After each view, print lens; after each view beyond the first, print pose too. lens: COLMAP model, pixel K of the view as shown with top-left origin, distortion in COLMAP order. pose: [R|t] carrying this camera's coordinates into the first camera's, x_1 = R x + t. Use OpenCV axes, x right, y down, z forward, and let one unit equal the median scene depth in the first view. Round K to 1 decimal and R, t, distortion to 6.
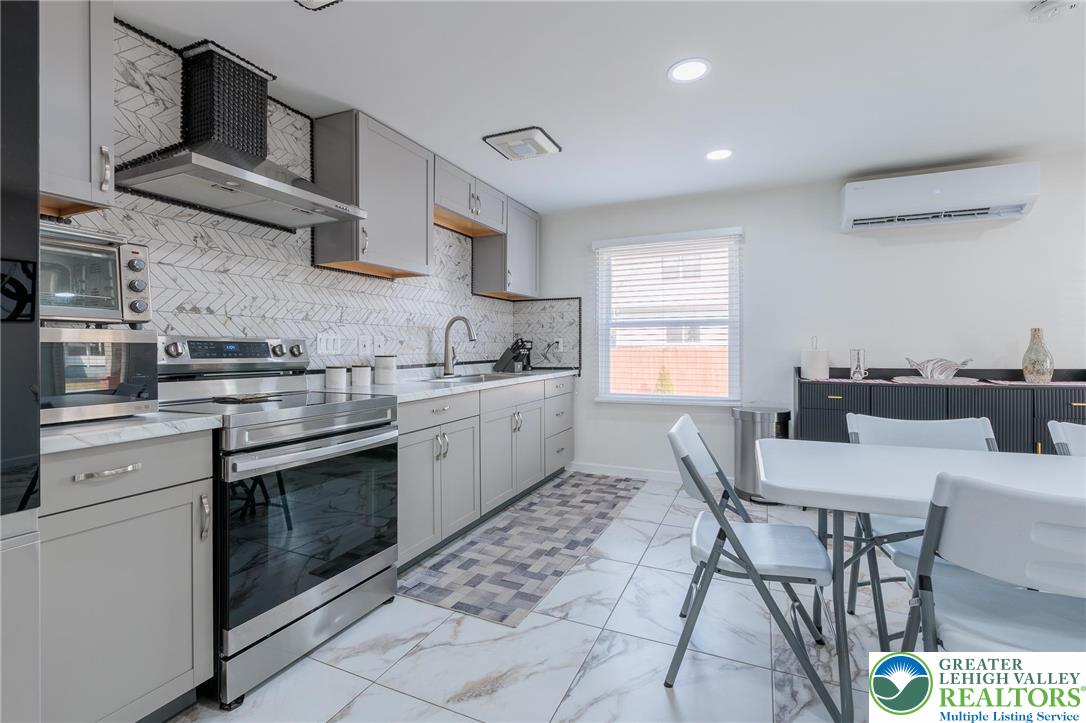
lens RADIAL K [[482.4, 0, 542.7], [0, 482.4, 347.3], [0, 0, 1]] dist [0.000425, 0.000081]
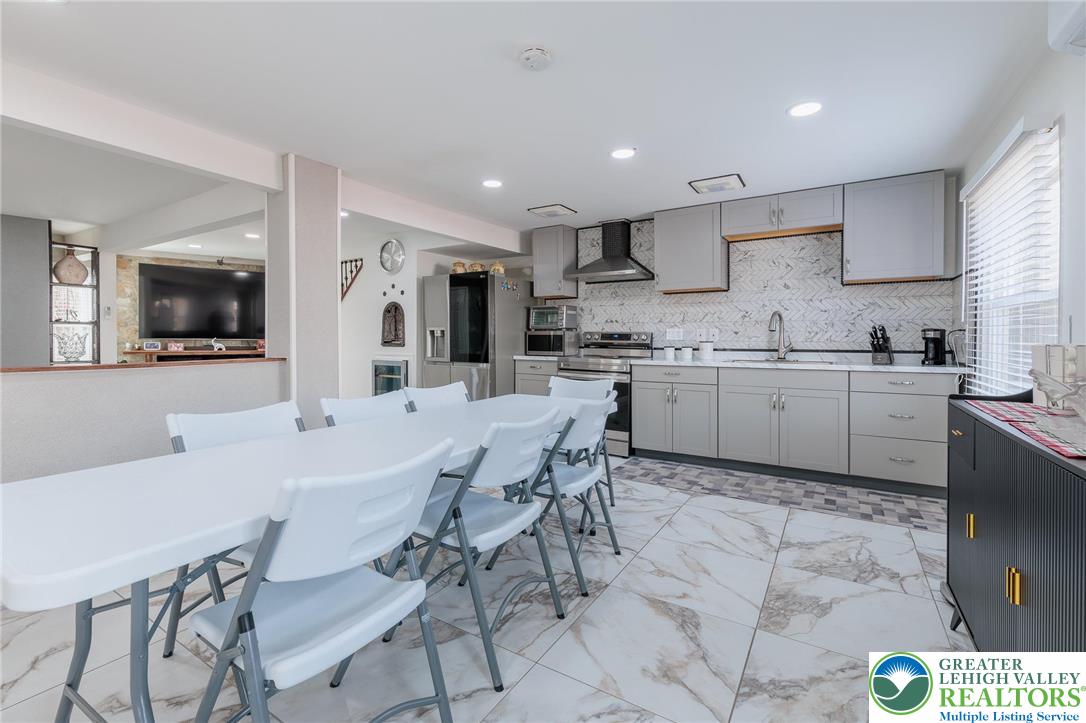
lens RADIAL K [[482.4, 0, 542.7], [0, 482.4, 347.3], [0, 0, 1]] dist [0.000425, 0.000081]
pose [[-0.127376, 0.029954, -0.991402, 1.266260], [0.001523, 0.999549, 0.030005, -0.011893], [0.991853, 0.002312, -0.127364, 0.648950]]
